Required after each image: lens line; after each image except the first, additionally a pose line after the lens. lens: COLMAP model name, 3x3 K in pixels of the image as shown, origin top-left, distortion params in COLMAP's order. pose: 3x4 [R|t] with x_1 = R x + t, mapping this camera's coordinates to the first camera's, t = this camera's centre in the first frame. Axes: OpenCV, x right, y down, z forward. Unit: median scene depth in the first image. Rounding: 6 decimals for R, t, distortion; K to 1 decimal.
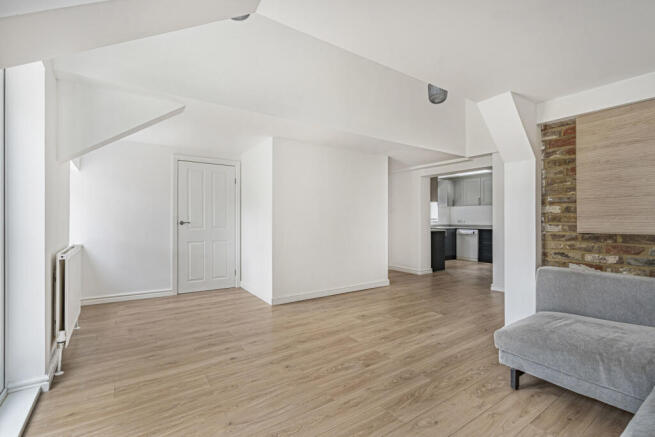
lens RADIAL K [[300.2, 0, 327.5], [0, 300.2, 218.5], [0, 0, 1]] dist [-0.000622, 0.000198]
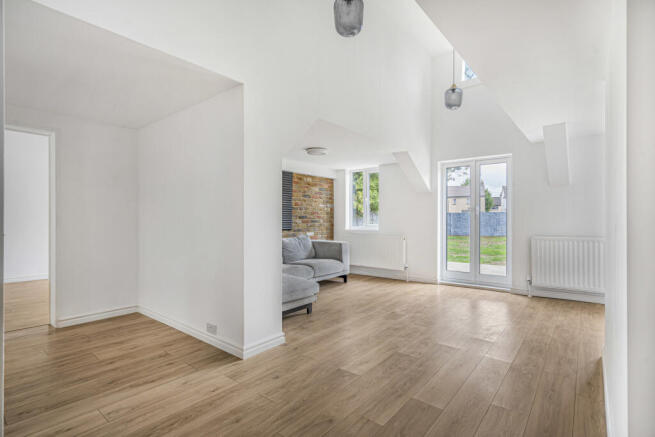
lens RADIAL K [[327.2, 0, 327.5], [0, 327.2, 218.5], [0, 0, 1]] dist [-0.000707, -0.000138]
pose [[-0.960706, -0.004004, -0.277539, 0.822735], [-0.003515, 0.999991, -0.002259, 0.015885], [0.277546, -0.001195, -0.960712, 2.250885]]
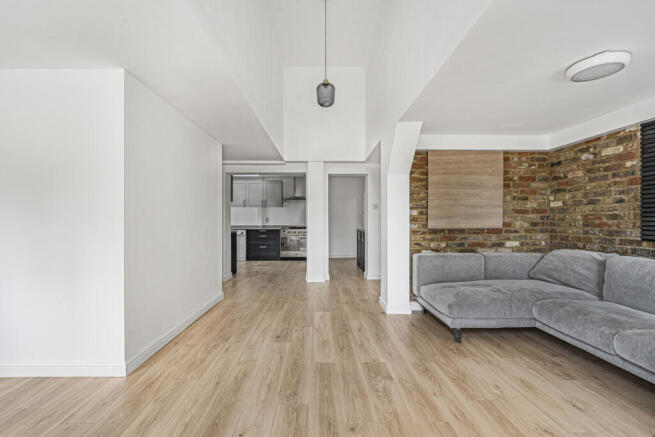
lens RADIAL K [[300.2, 0, 327.5], [0, 300.2, 218.5], [0, 0, 1]] dist [-0.000622, 0.000198]
pose [[0.547596, 0.003833, 0.836734, -0.670656], [-0.001362, 0.999992, -0.003690, 0.003100], [-0.836742, 0.000881, 0.547597, 0.588753]]
